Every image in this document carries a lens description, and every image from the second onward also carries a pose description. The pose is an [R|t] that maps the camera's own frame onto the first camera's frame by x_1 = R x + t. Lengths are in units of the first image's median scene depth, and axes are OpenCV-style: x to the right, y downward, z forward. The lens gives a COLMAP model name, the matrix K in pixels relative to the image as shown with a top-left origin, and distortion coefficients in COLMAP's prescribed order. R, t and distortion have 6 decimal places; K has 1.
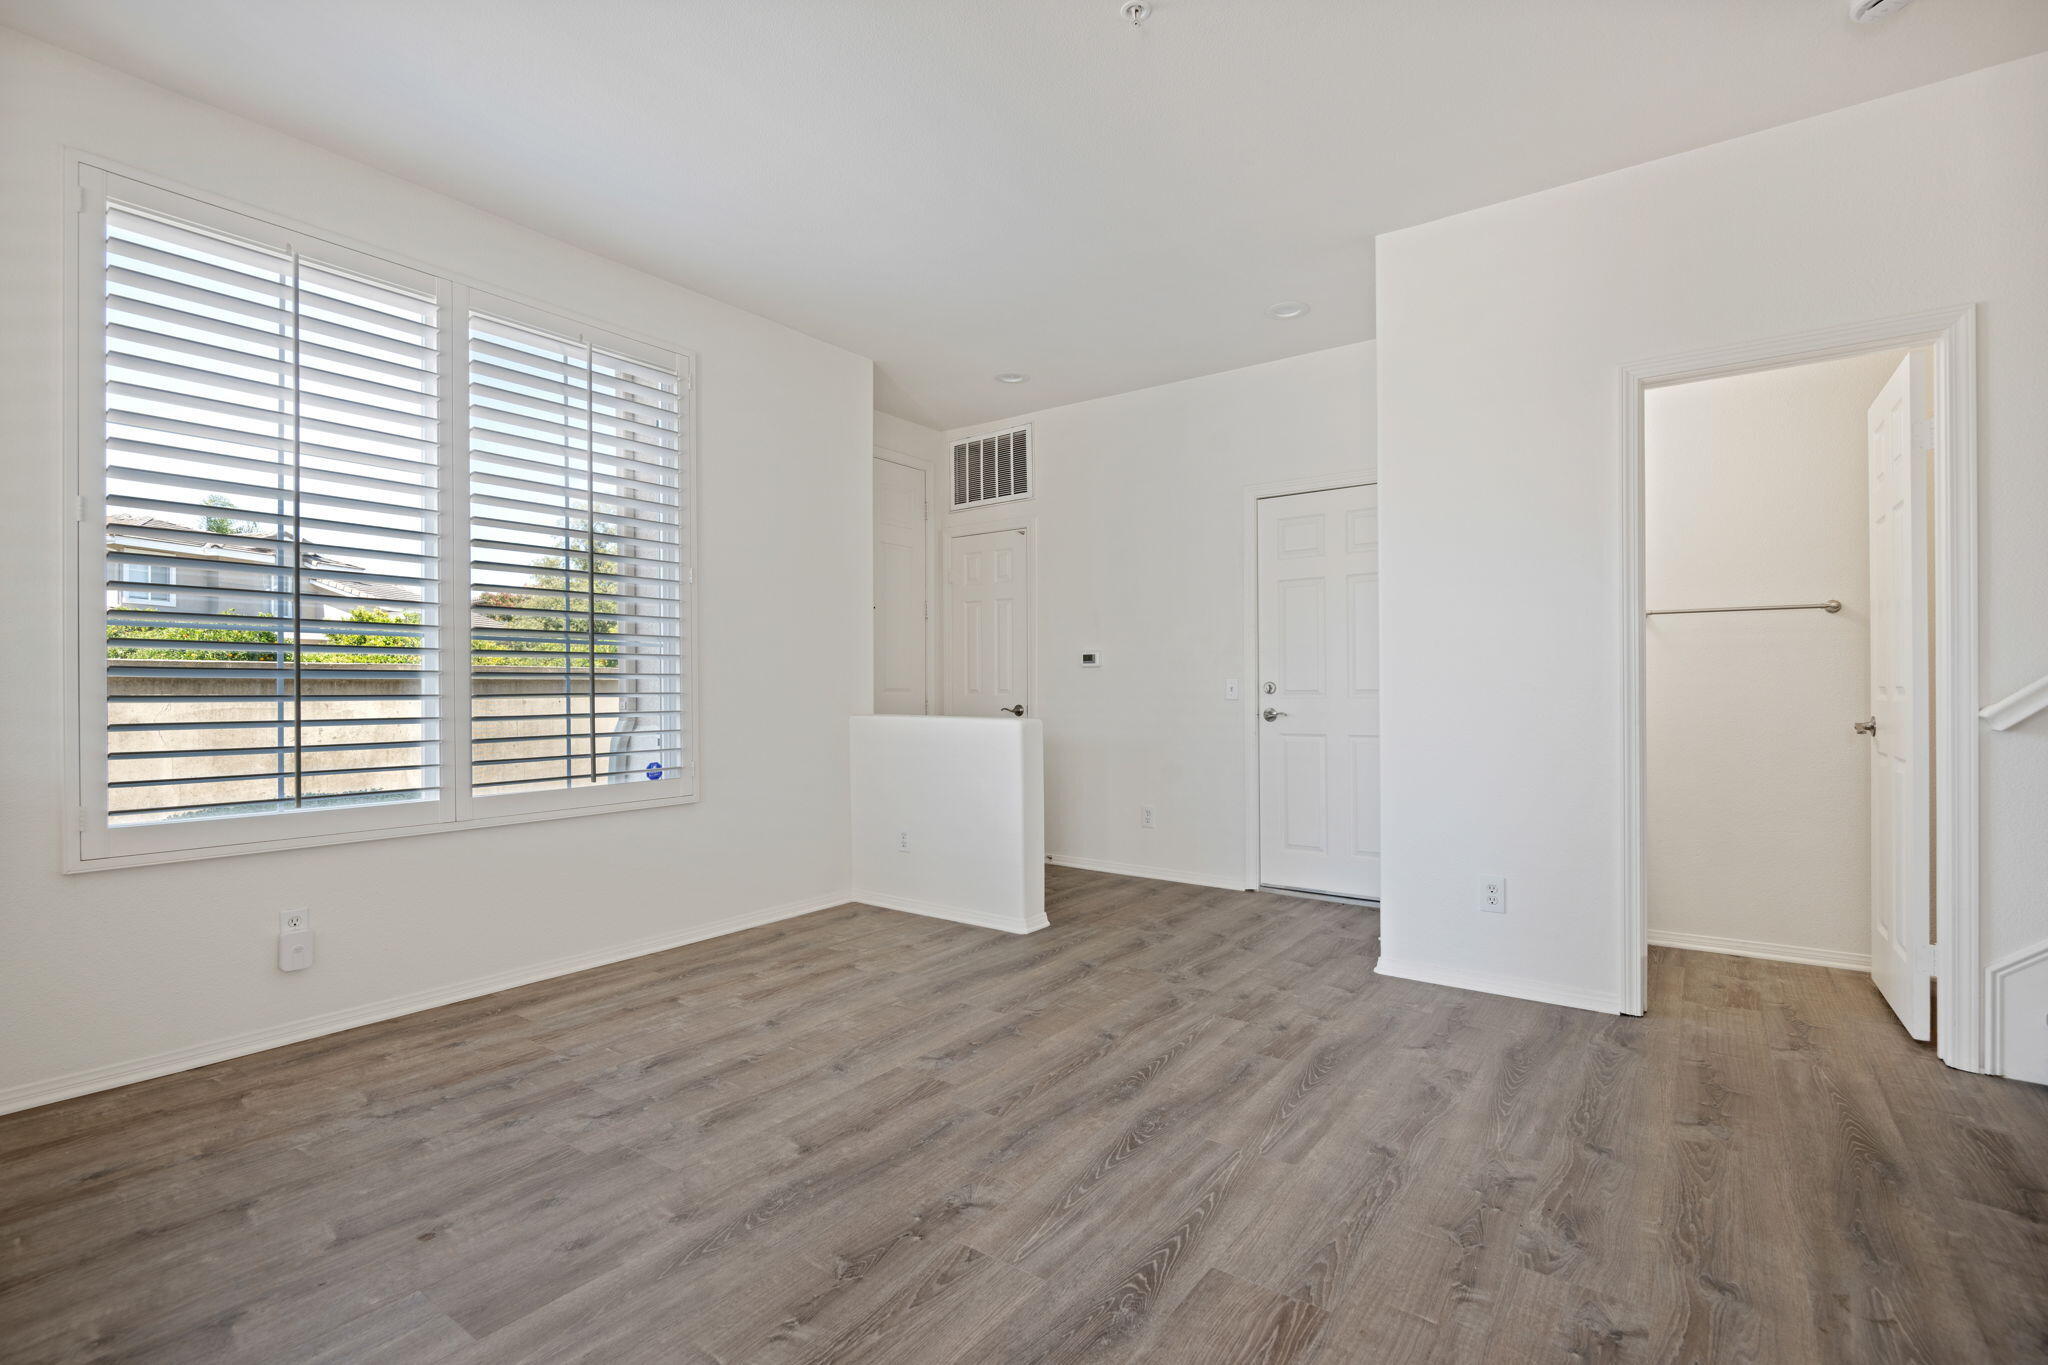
lens RADIAL K [[957.8, 0, 1024.0], [0, 957.8, 682.5], [0, 0, 1]] dist [-0.001253, -0.000367]
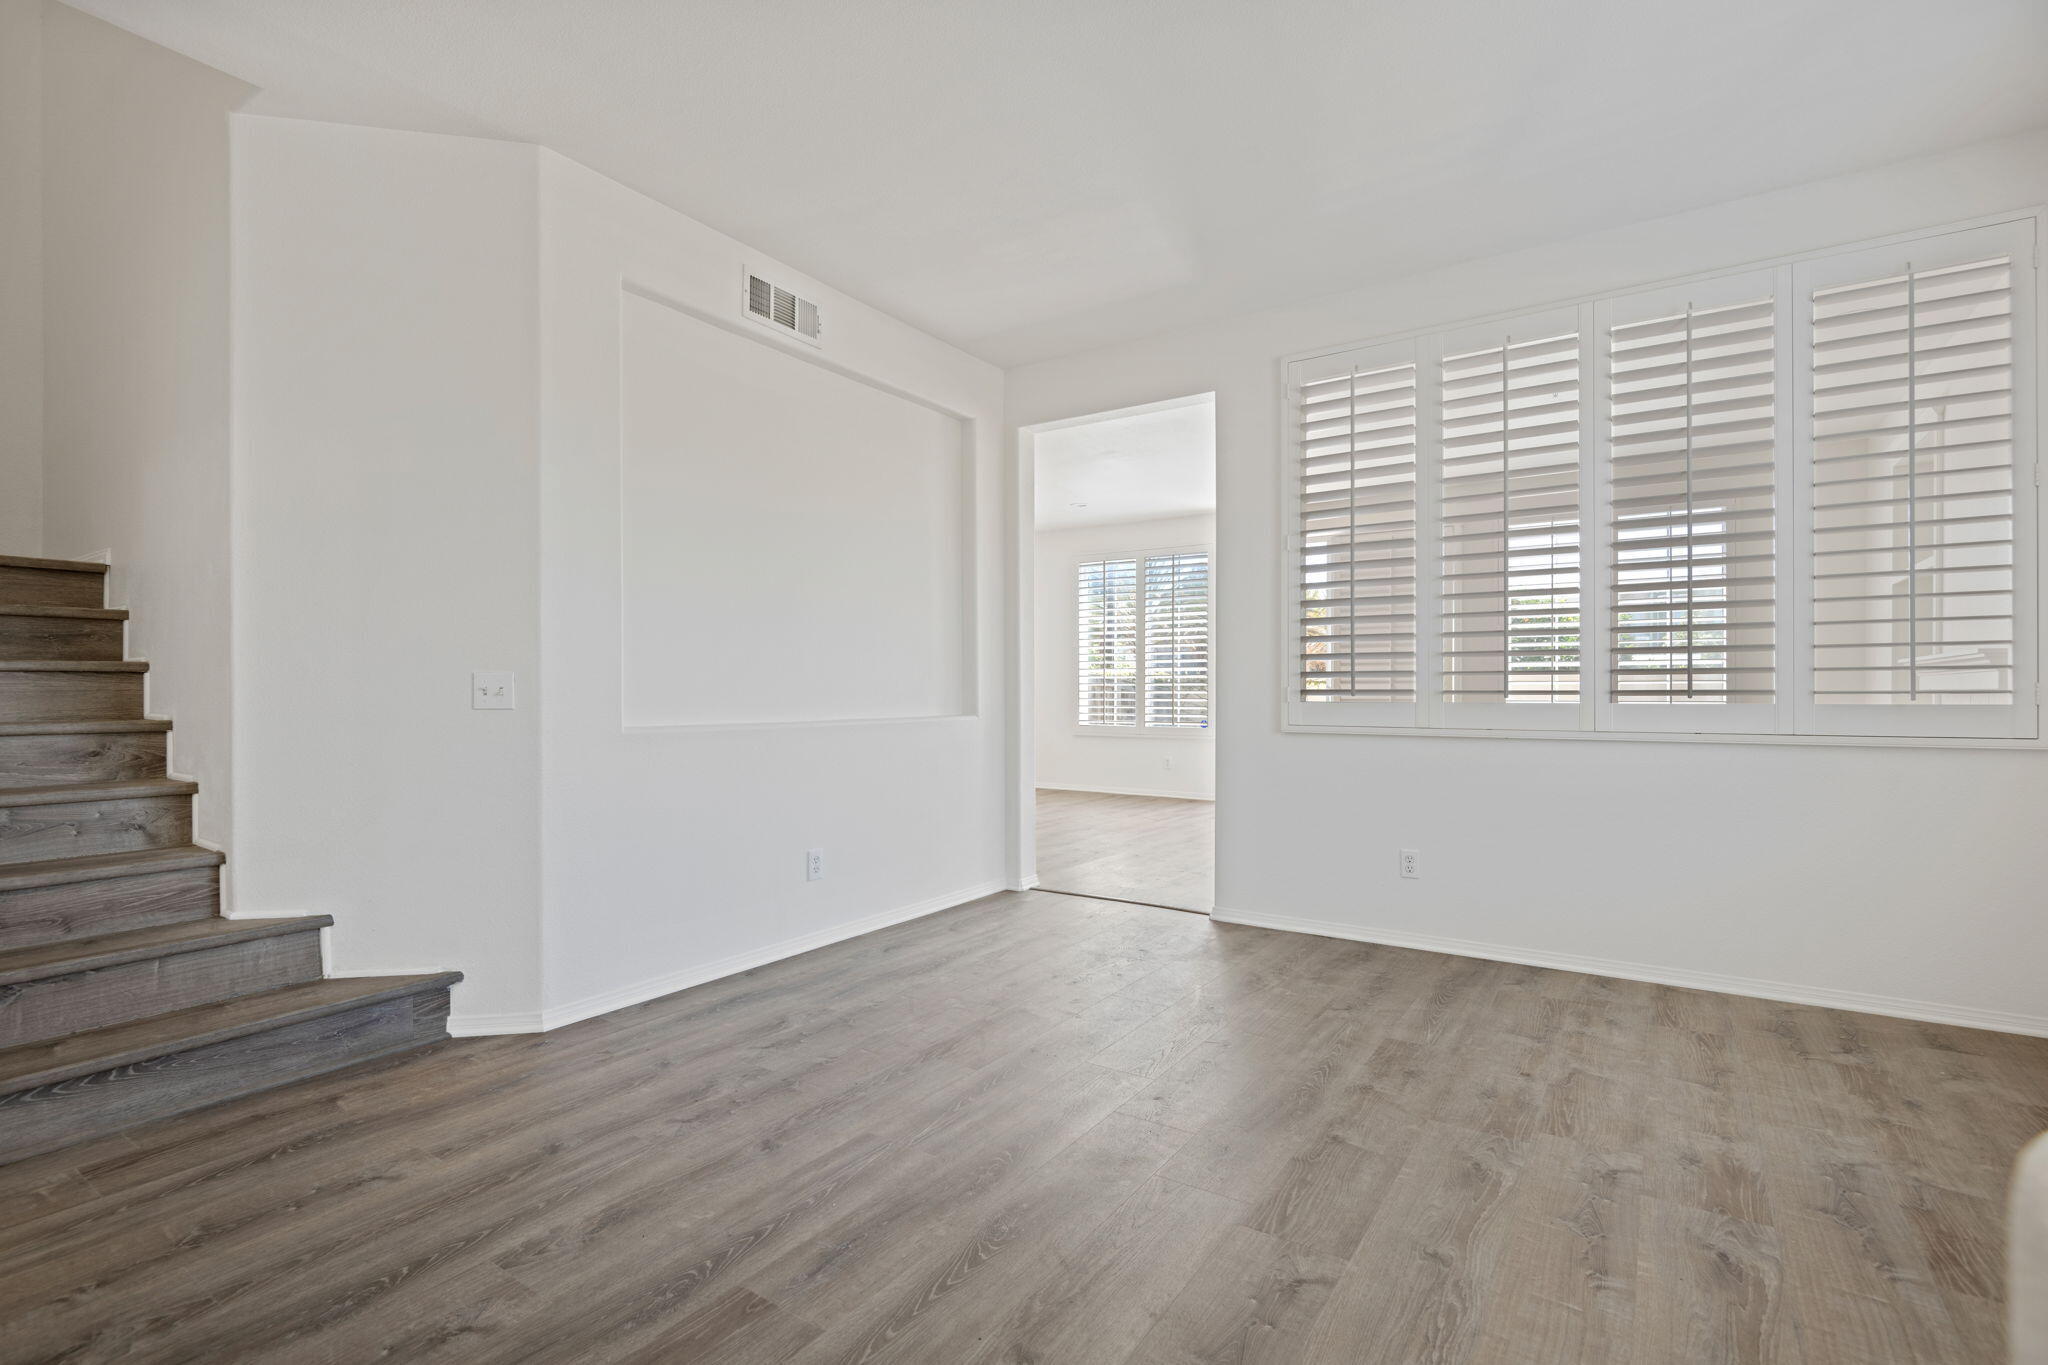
lens RADIAL K [[957.8, 0, 1024.0], [0, 957.8, 682.5], [0, 0, 1]] dist [-0.001253, -0.000367]
pose [[-0.999381, 0.003971, -0.034964, 0.131560], [0.004516, 0.999869, -0.015543, 0.015176], [0.034898, -0.015691, -0.999268, 1.920570]]
